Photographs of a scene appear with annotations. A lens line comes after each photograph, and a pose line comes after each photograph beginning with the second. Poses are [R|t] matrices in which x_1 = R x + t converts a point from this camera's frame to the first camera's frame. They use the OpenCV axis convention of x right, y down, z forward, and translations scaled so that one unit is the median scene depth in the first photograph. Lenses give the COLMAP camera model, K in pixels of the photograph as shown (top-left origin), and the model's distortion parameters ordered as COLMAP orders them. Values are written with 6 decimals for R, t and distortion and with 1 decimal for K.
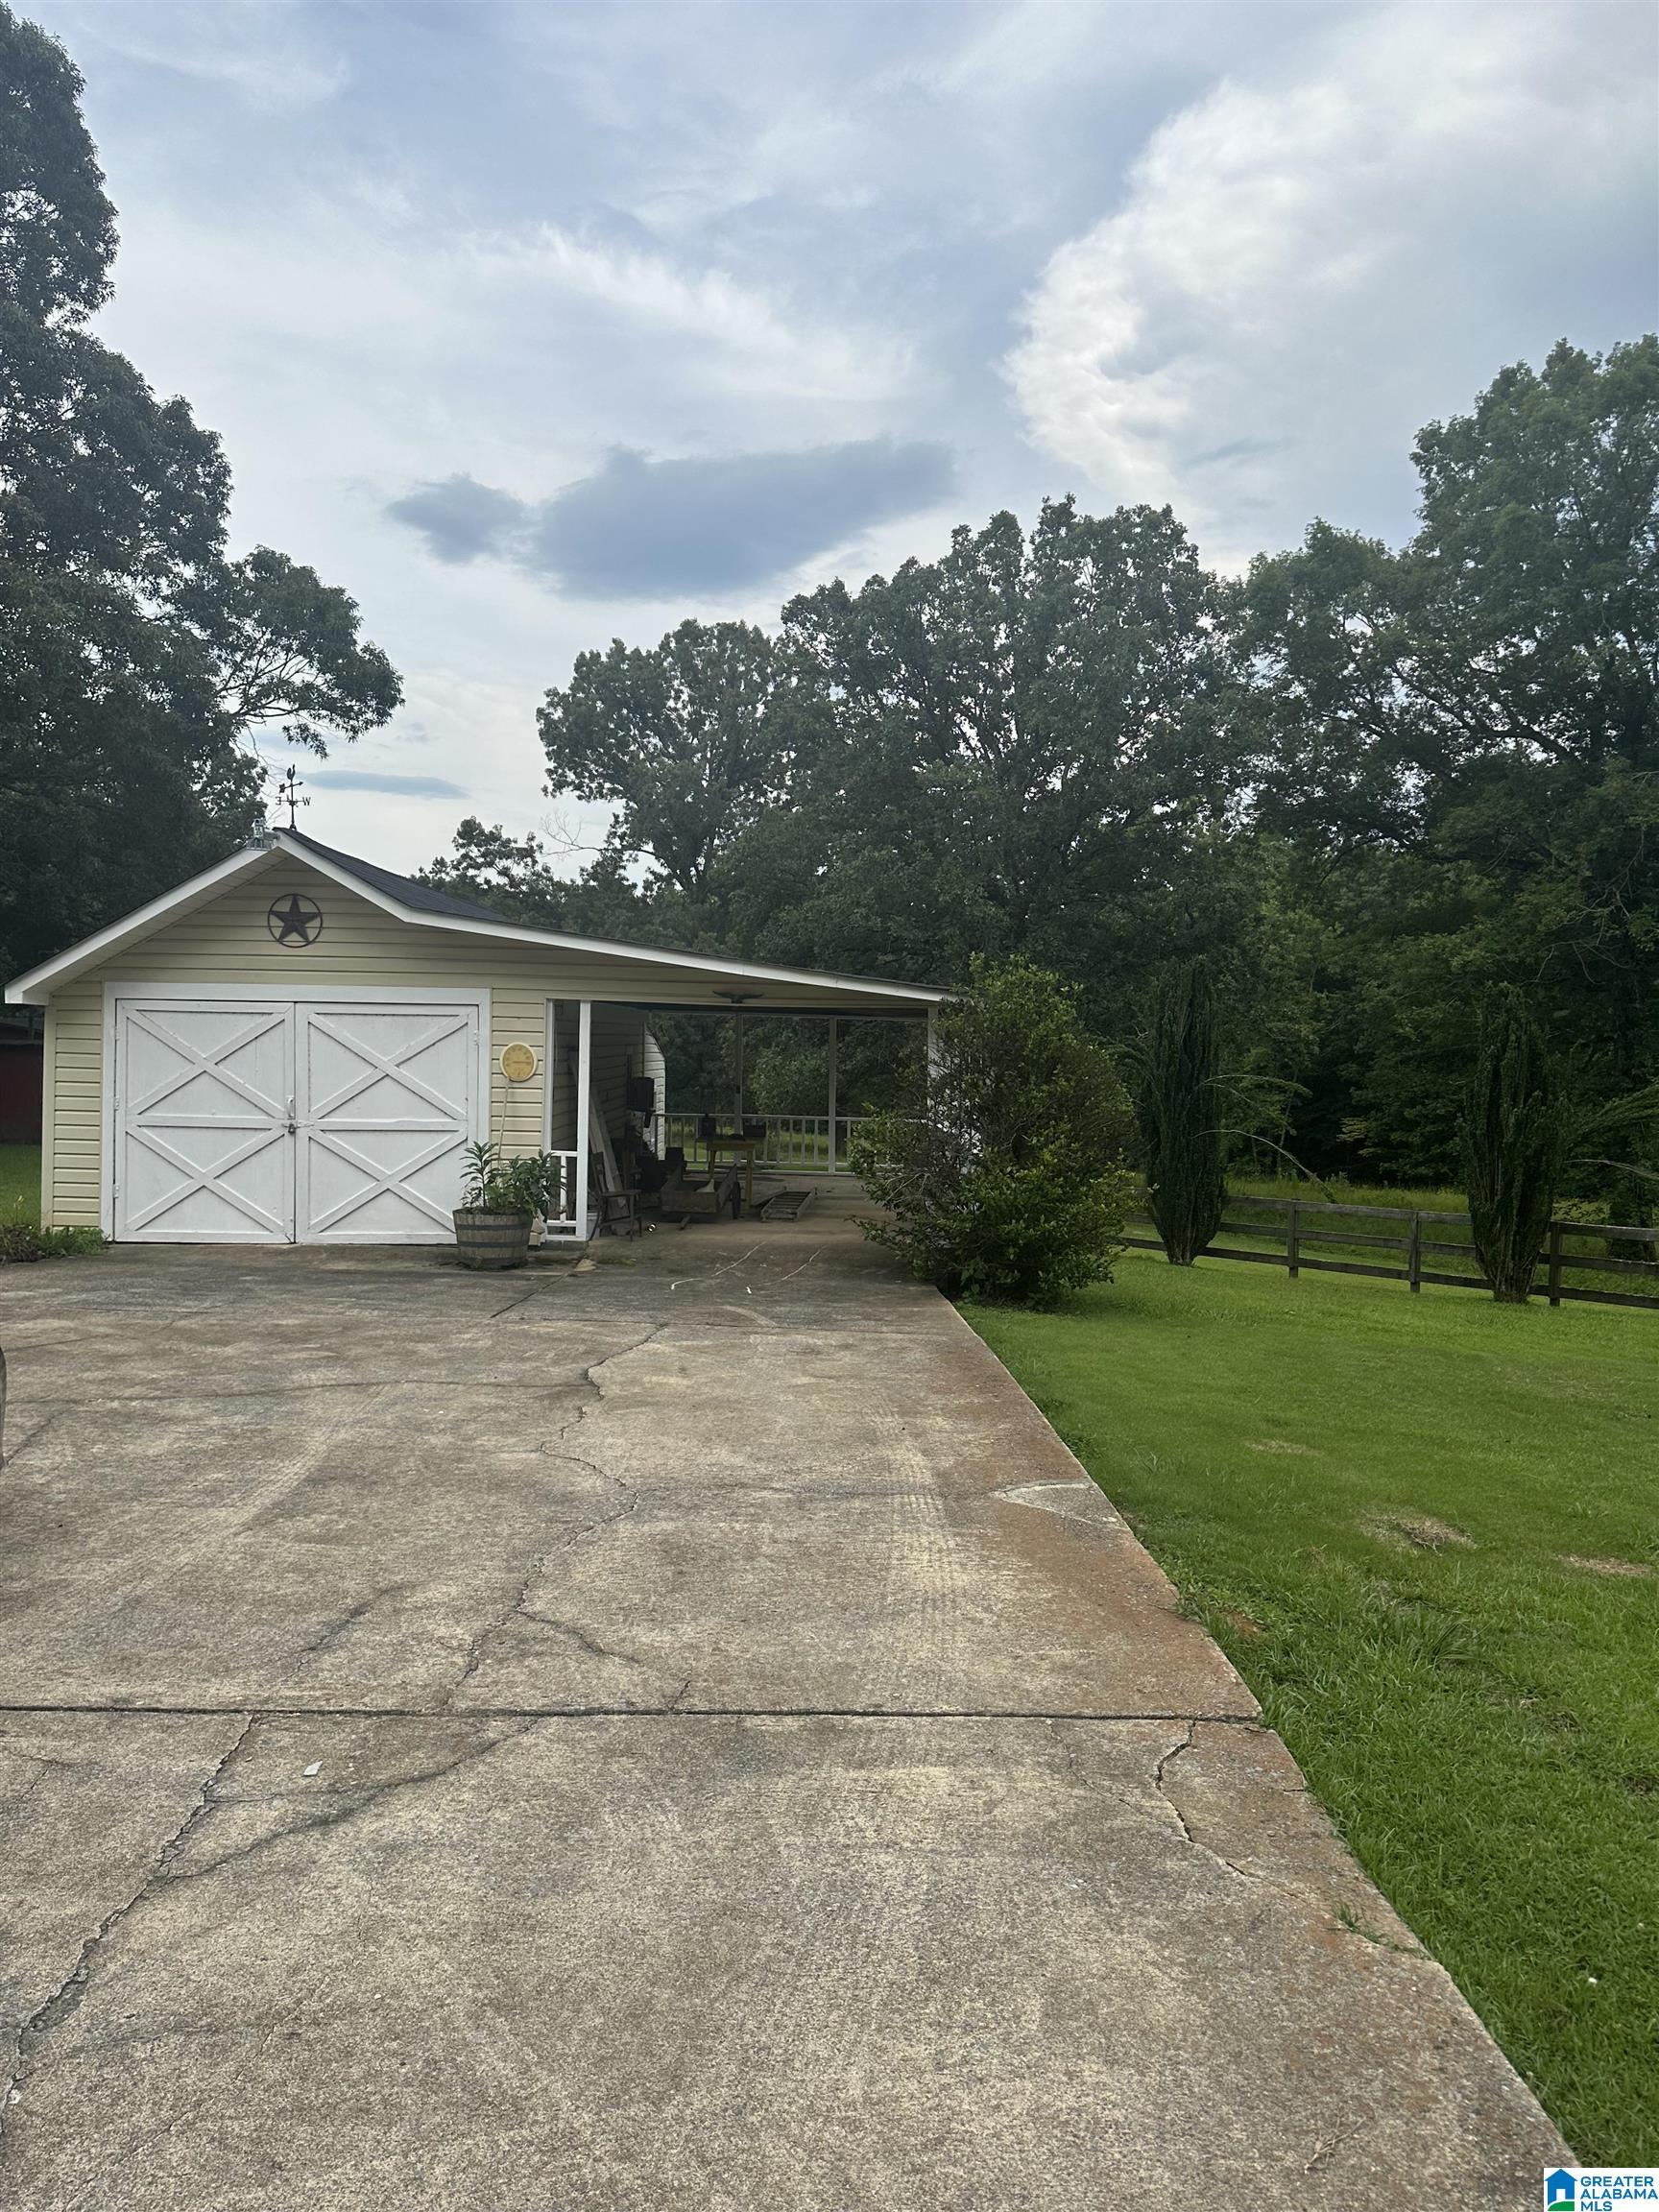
lens RADIAL K [[1565.1, 0, 839.8], [0, 1565.1, 1112.4], [0, 0, 1]] dist [0.148674, -0.292413]
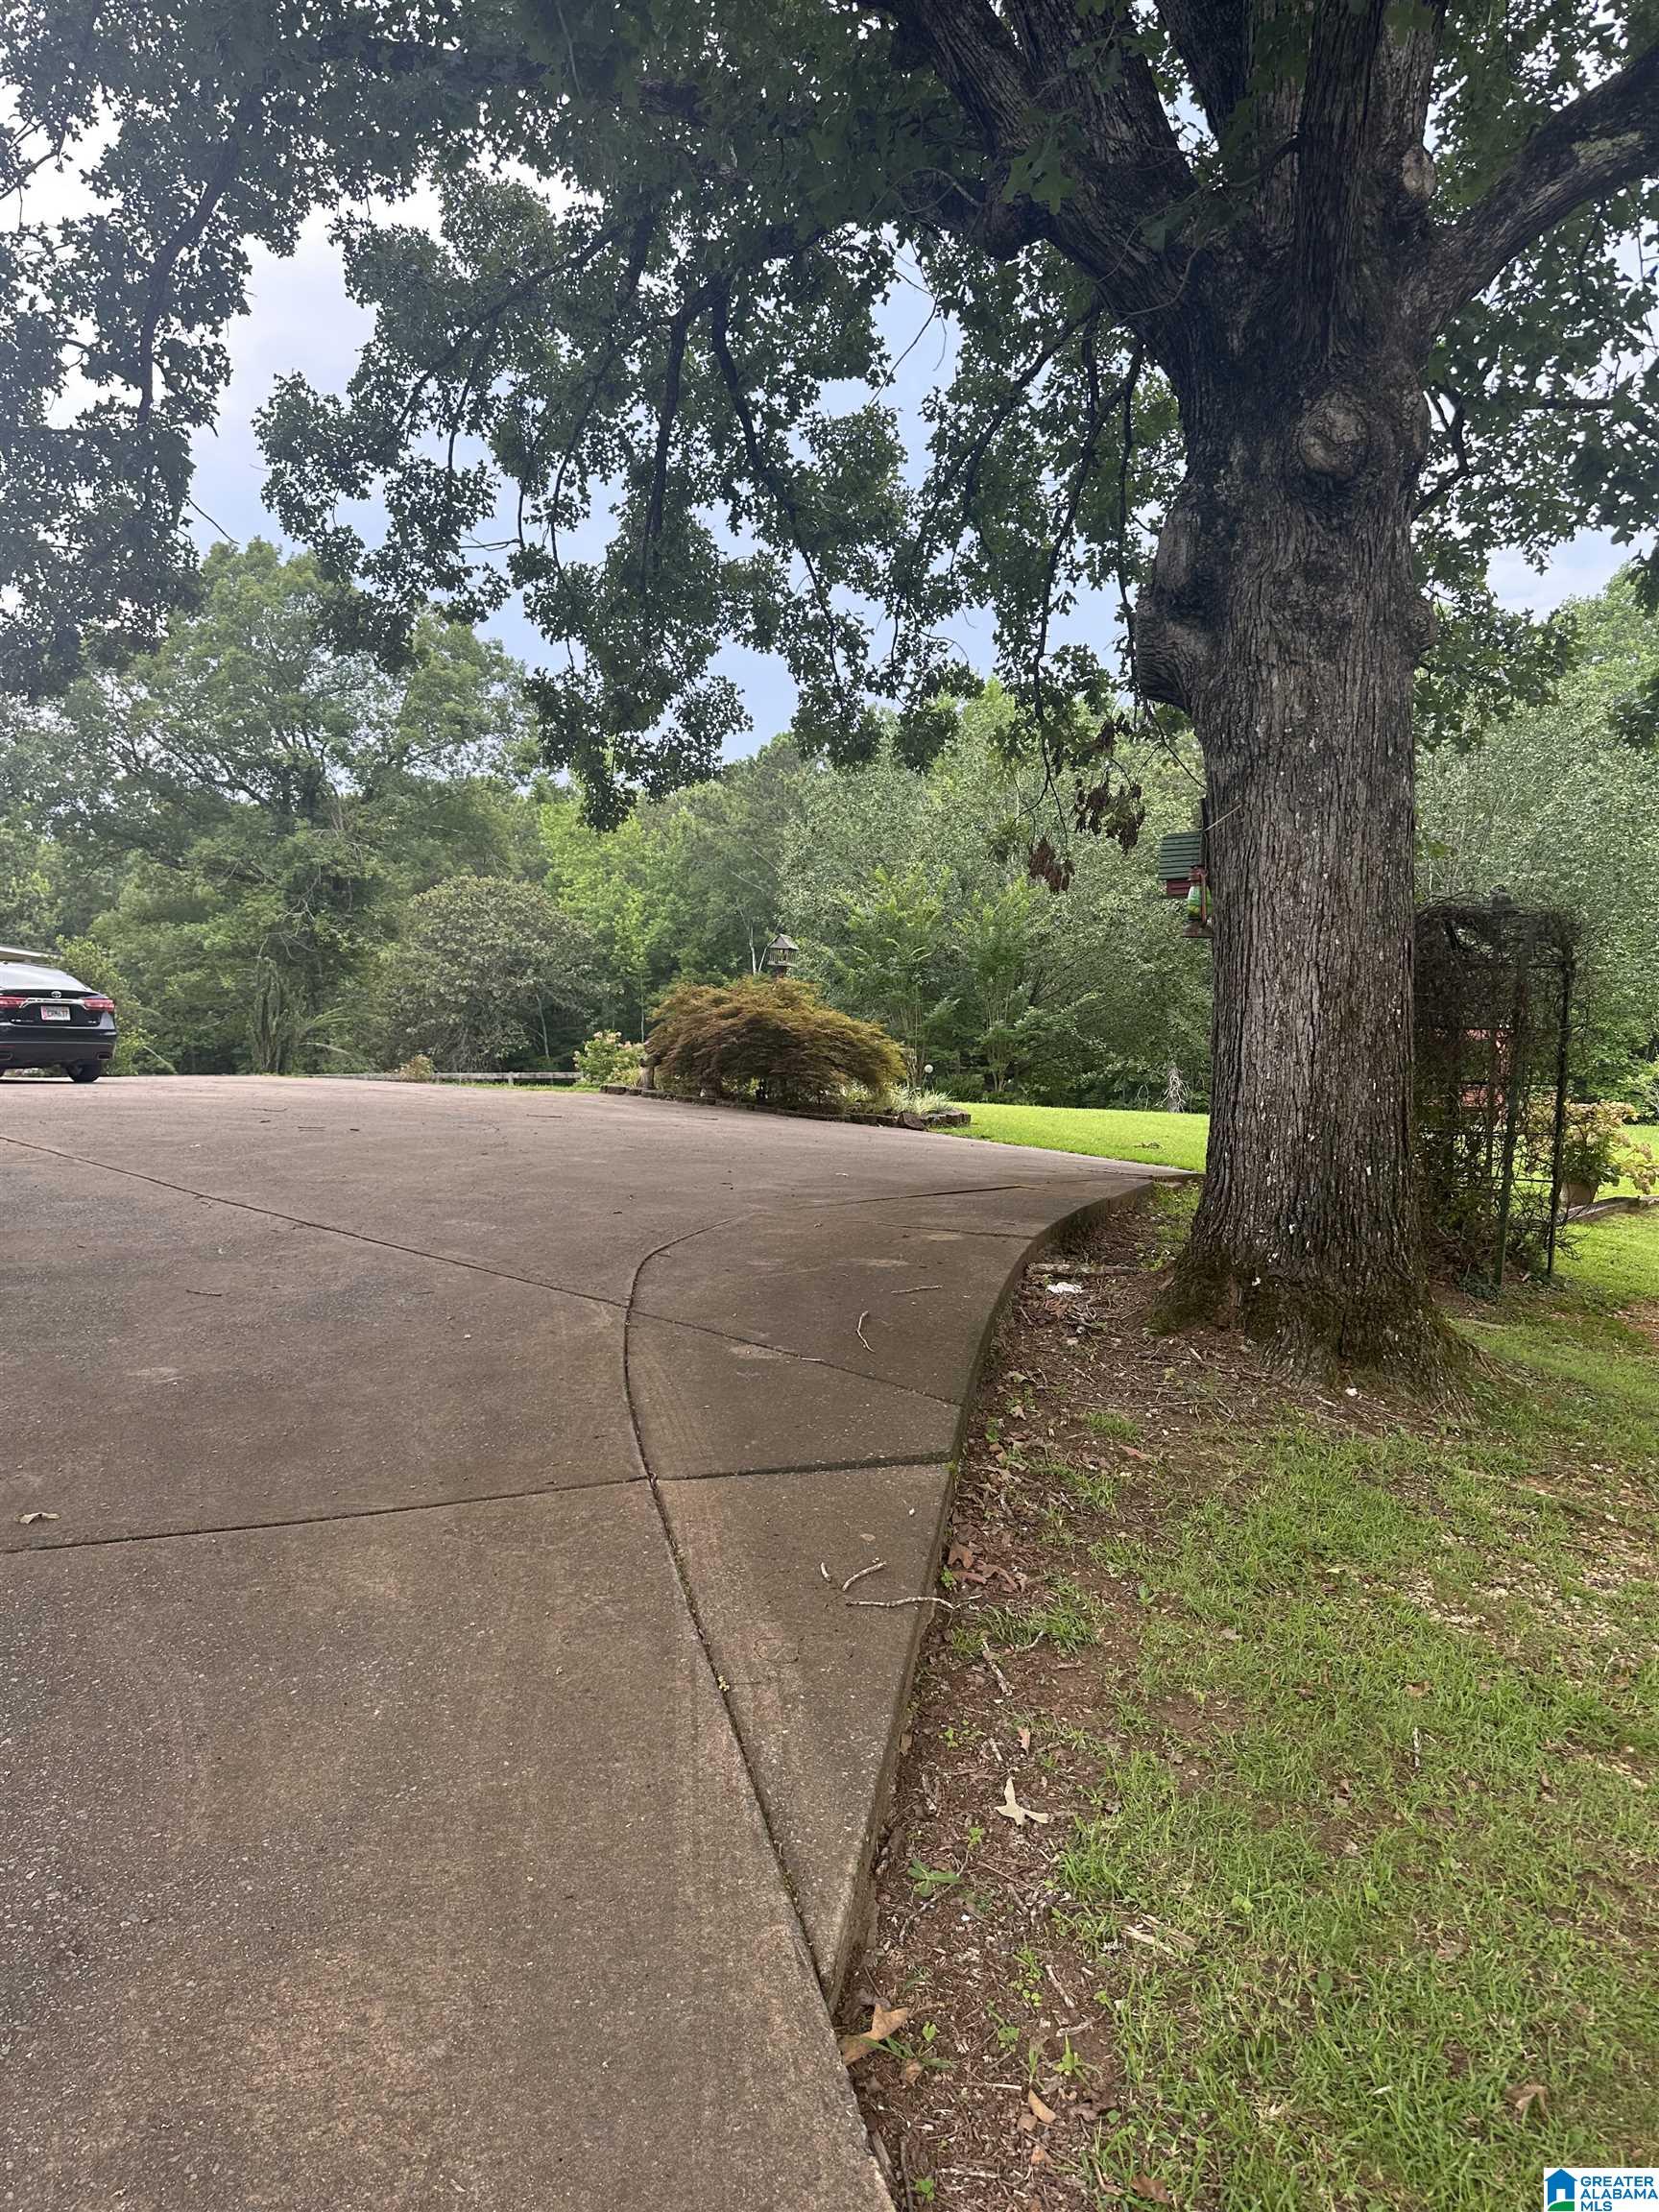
lens RADIAL K [[1582.2, 0, 826.6], [0, 1582.2, 1116.2], [0, 0, 1]] dist [0.036898, -0.034673]
pose [[0.711858, -0.035596, 0.701421, -0.250250], [0.024284, 0.999365, 0.026071, 0.043039], [-0.701904, -0.001526, 0.712270, -0.470793]]
